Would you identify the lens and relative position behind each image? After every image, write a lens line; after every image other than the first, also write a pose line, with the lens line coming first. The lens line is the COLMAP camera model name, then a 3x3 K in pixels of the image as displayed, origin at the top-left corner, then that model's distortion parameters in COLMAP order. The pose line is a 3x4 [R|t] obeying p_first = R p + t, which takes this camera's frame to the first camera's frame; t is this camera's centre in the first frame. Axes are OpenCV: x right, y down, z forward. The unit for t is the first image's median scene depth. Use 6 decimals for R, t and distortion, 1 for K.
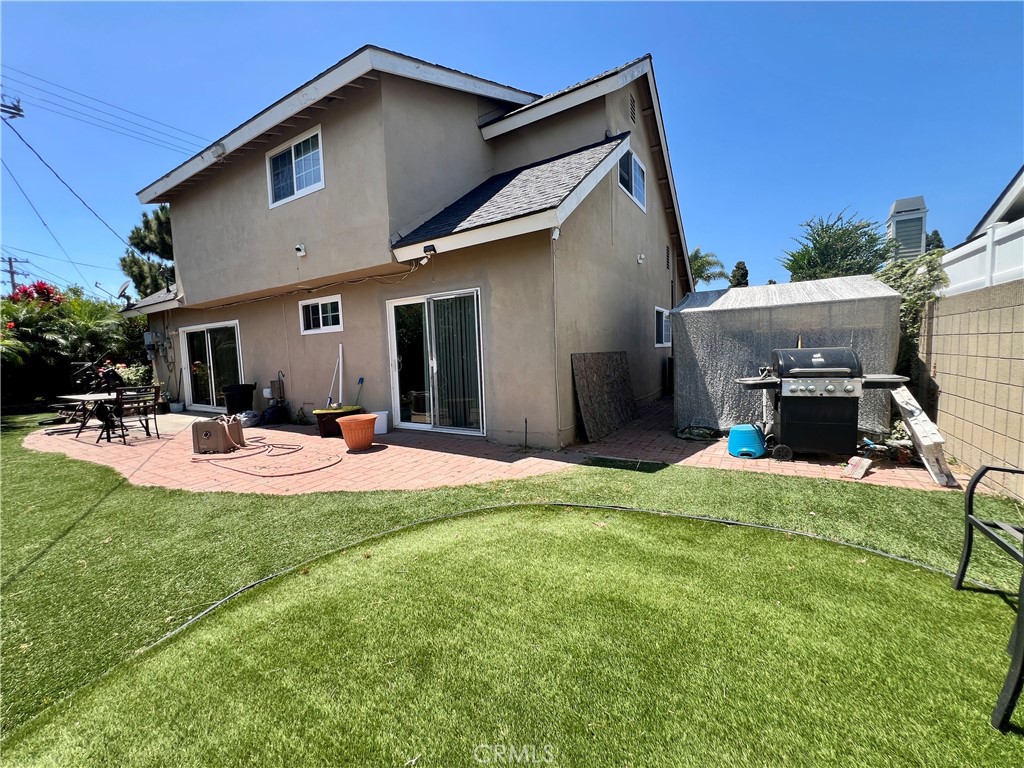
lens RADIAL K [[410.4, 0, 512.0], [0, 410.4, 384.0], [0, 0, 1]] dist [-0.000226, -0.000178]
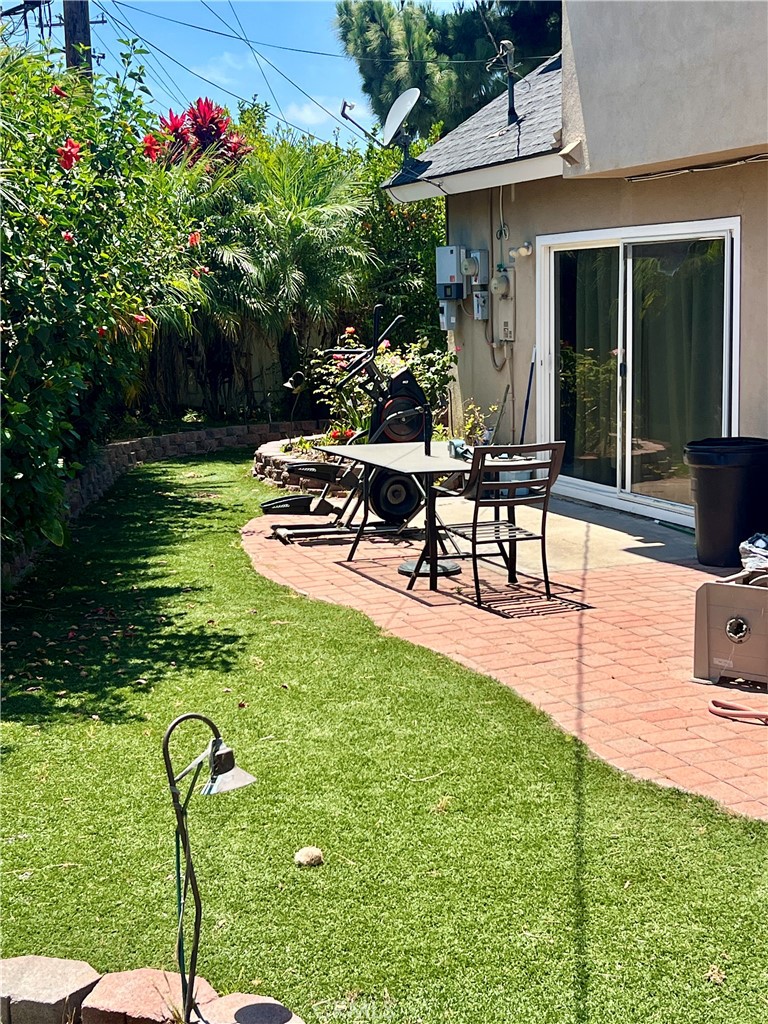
lens RADIAL K [[1589.7, 0, 384.0], [0, 1589.7, 512.0], [0, 0, 1]] dist [0.143030, -0.051798]
pose [[0.785989, 0.103315, -0.609546, -0.115725], [-0.053964, 0.993640, 0.098832, -0.038606], [0.615880, -0.044787, 0.786566, -0.070874]]
